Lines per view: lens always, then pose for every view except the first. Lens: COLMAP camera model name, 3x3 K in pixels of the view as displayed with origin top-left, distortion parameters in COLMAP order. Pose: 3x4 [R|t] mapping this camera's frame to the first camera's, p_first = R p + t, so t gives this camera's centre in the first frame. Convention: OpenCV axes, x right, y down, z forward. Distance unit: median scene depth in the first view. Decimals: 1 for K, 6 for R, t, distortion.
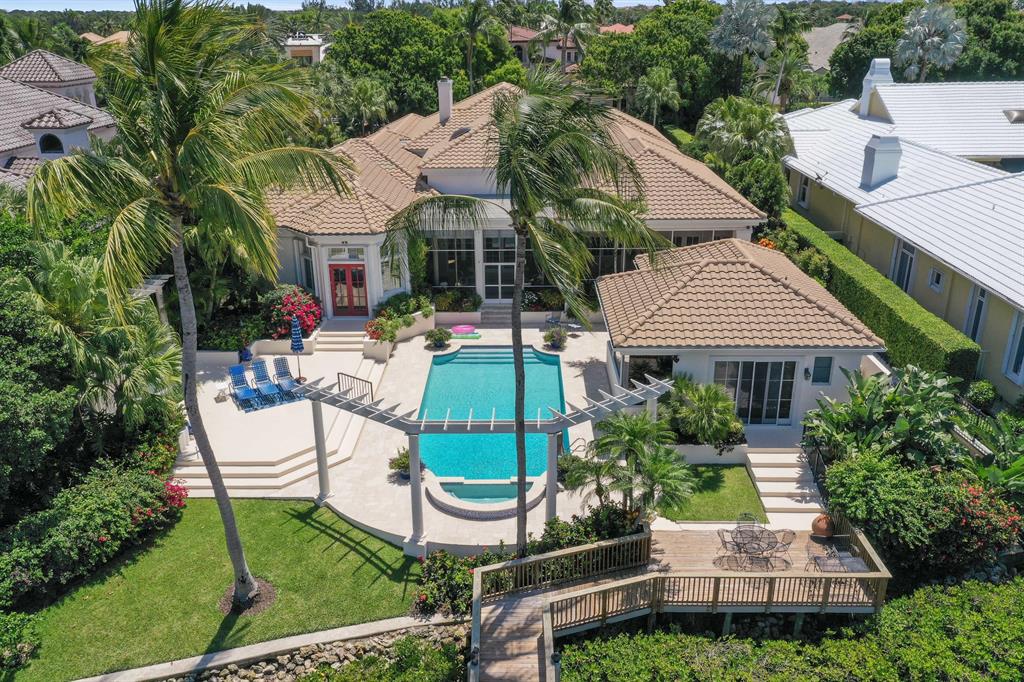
lens RADIAL K [[831.3, 0, 512.0], [0, 831.3, 341.0], [0, 0, 1]] dist [0.012799, -0.008258]
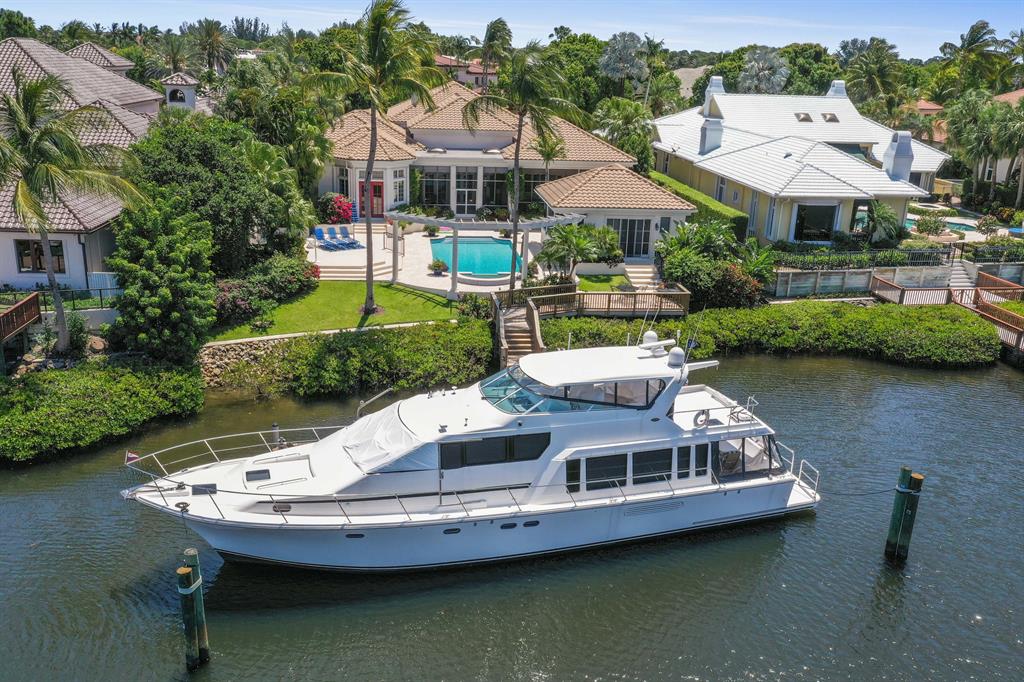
lens RADIAL K [[880.8, 0, 512.0], [0, 880.8, 341.0], [0, 0, 1]] dist [-0.001951, 0.000211]
pose [[0.990918, 0.003947, 0.134413, -0.155792], [0.003943, 0.998286, -0.058385, 0.291184], [-0.134413, 0.058385, 0.989204, -0.610400]]
